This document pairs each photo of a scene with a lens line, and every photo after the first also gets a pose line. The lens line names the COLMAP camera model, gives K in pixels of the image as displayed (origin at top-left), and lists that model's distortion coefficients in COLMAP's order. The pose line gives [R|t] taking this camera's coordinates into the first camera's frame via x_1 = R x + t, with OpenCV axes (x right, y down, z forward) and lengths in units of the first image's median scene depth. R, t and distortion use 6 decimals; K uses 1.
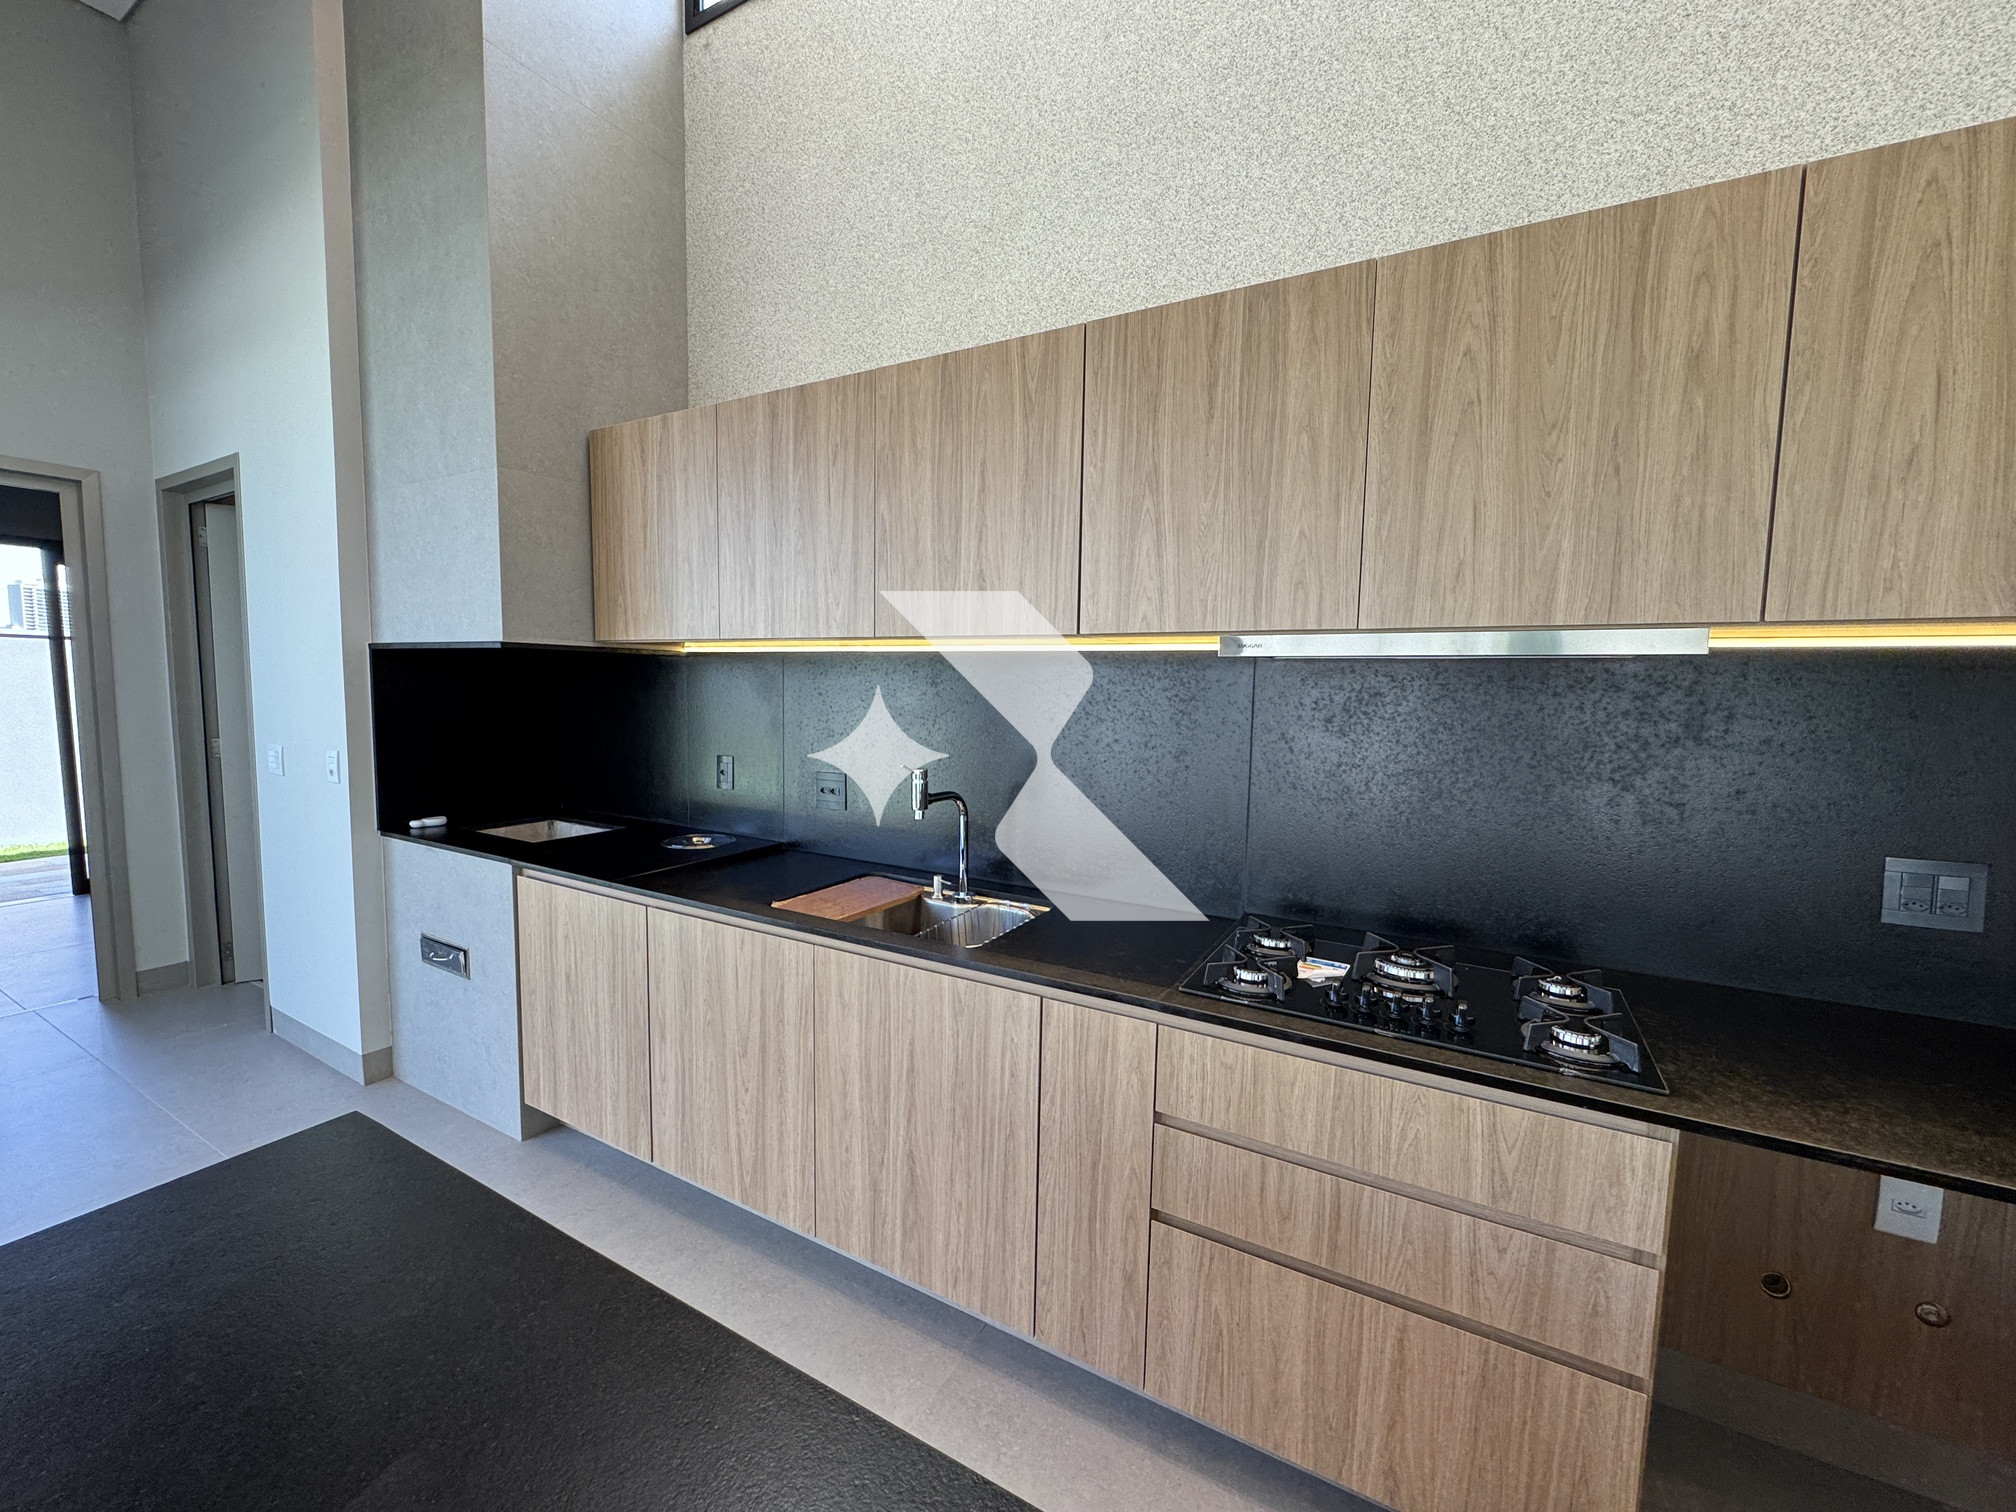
lens RADIAL K [[805.8, 0, 1004.9], [0, 805.8, 756.3], [0, 0, 1]] dist [-0.005012, 0.000778]
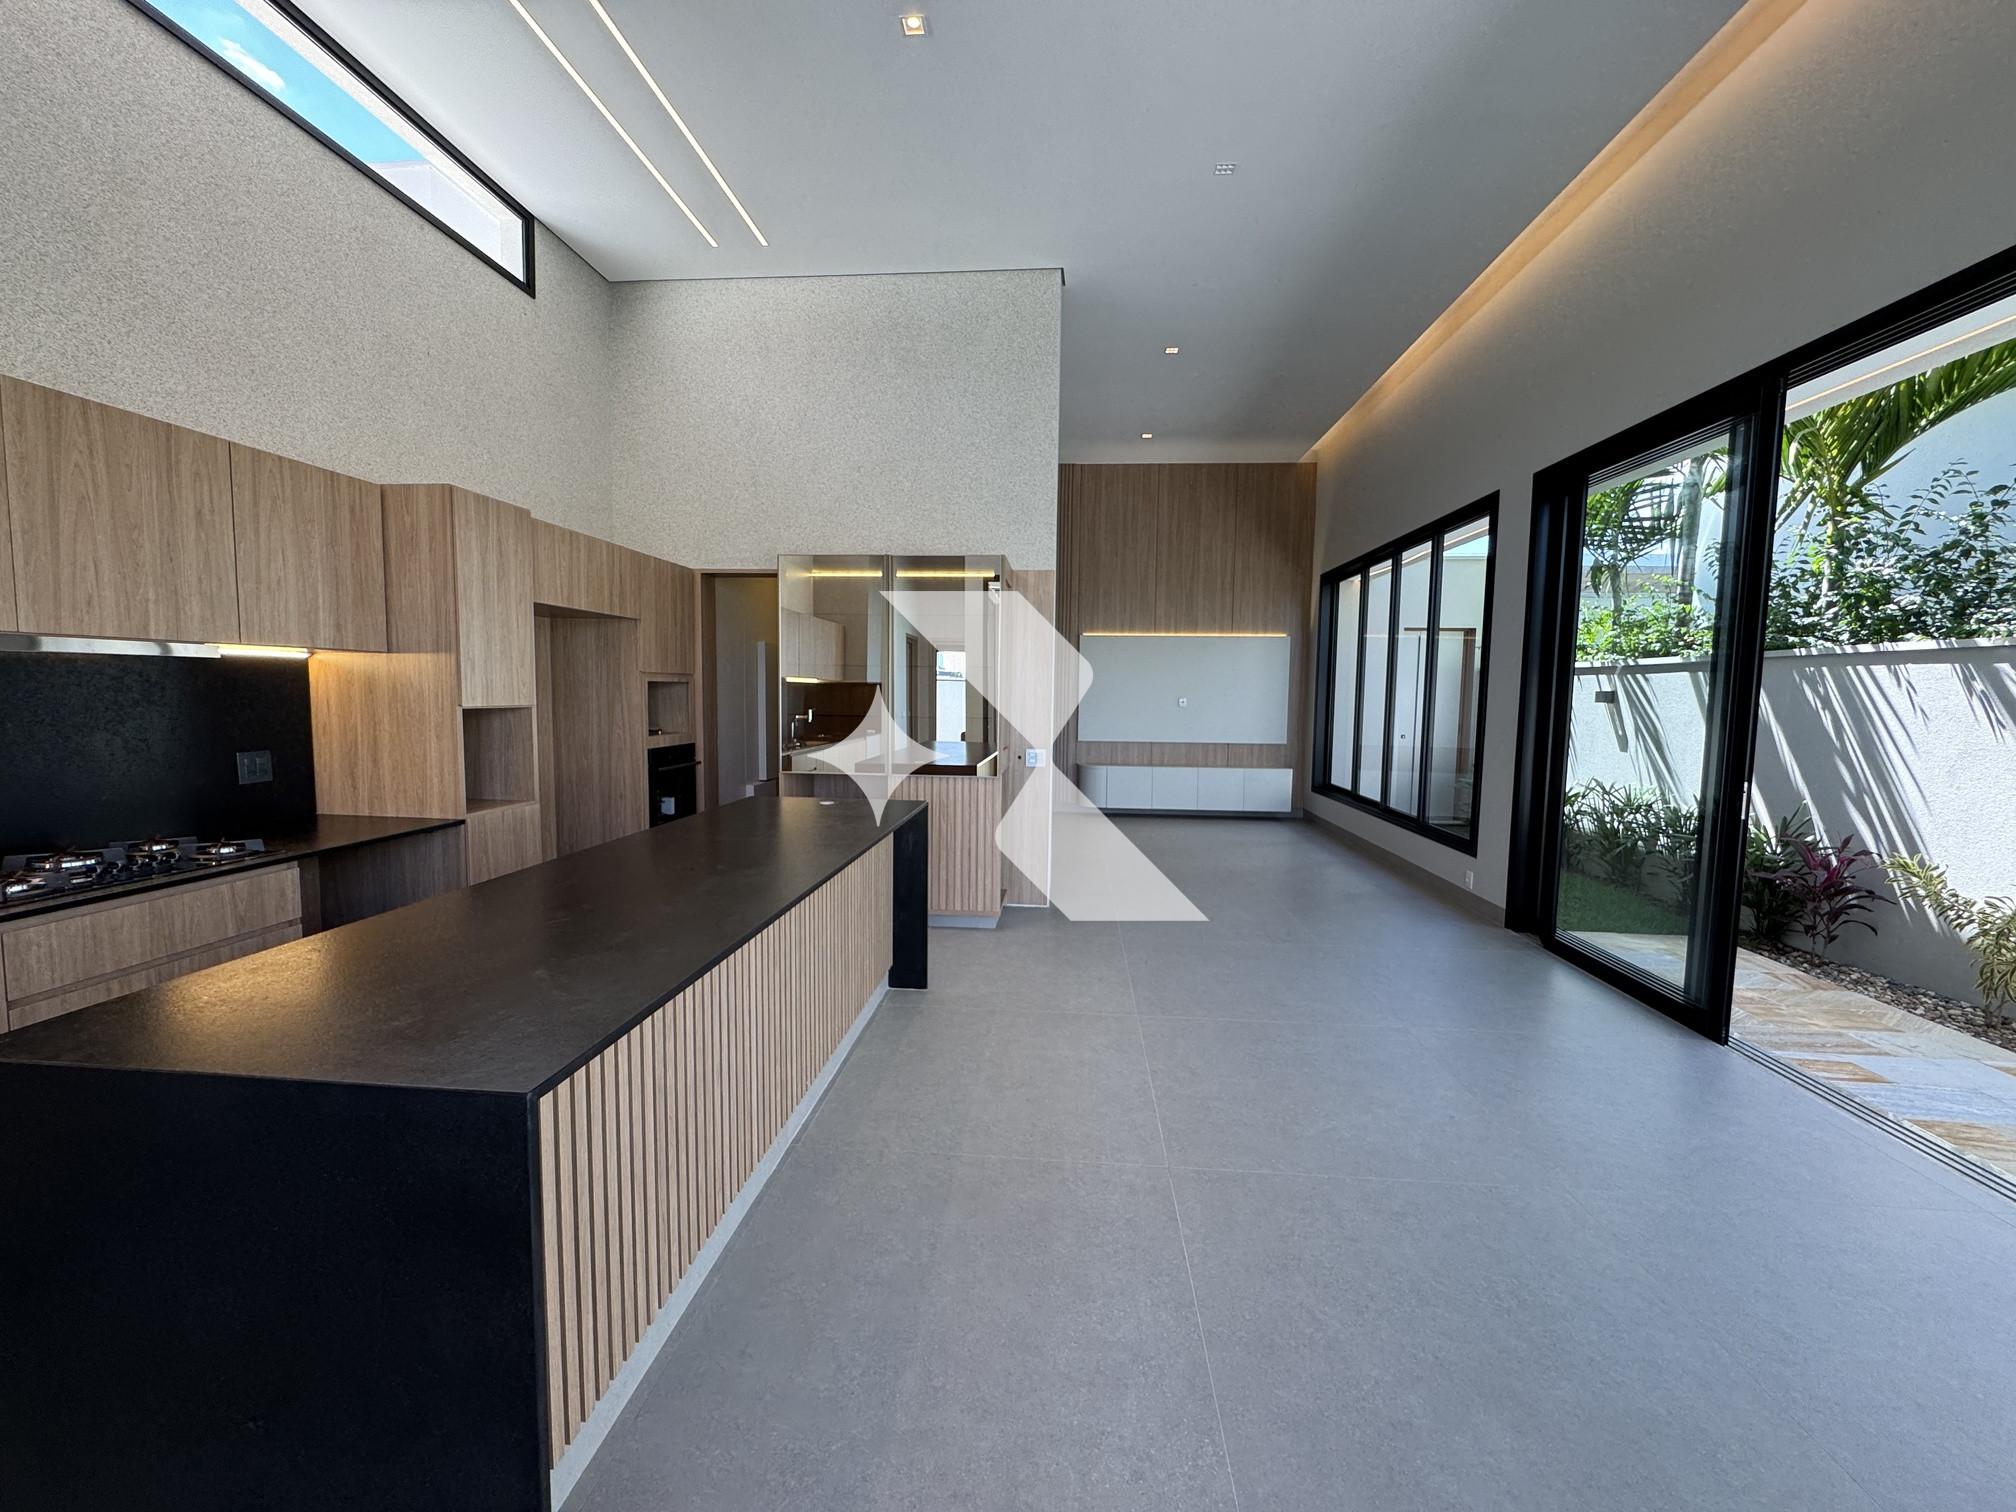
lens RADIAL K [[805.8, 0, 1011.0], [0, 805.8, 751.9], [0, 0, 1]] dist [-0.005012, 0.000778]
pose [[-0.425346, -0.090420, 0.900502, -1.408044], [0.060458, 0.989935, 0.127957, -0.020697], [-0.903009, 0.108868, -0.415599, 0.031019]]
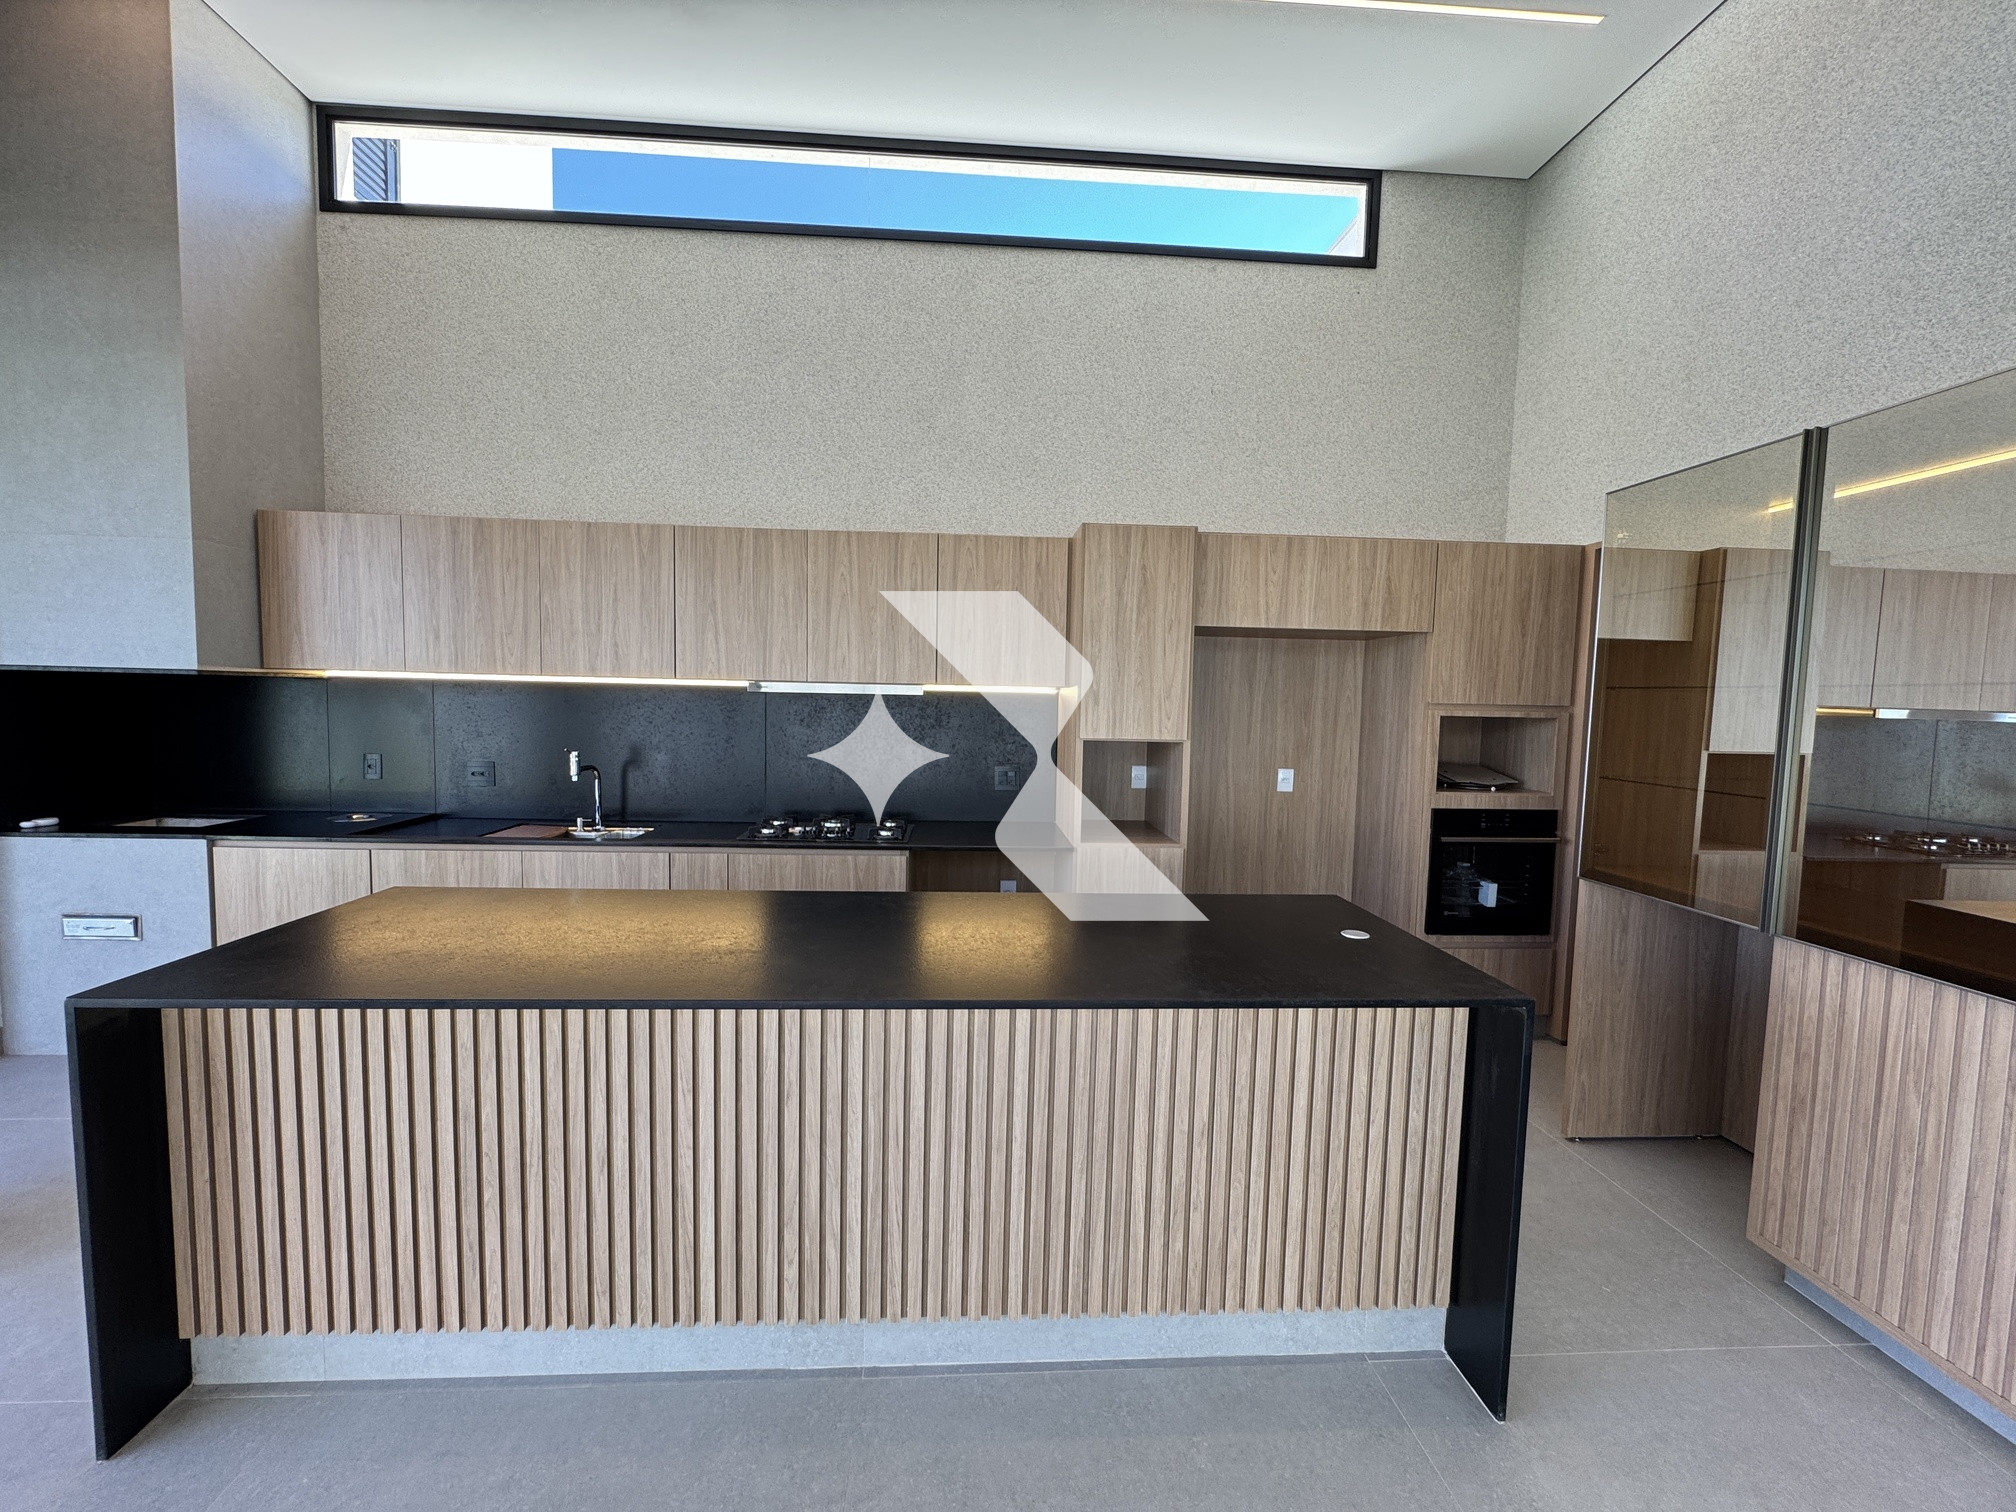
lens RADIAL K [[805.8, 0, 1013.1], [0, 805.8, 754.6], [0, 0, 1]] dist [-0.005012, 0.000778]
pose [[0.835636, -0.035840, 0.548113, -0.322473], [0.041576, 0.999133, 0.001946, 0.070054], [-0.547708, 0.021162, 0.836402, -1.165576]]
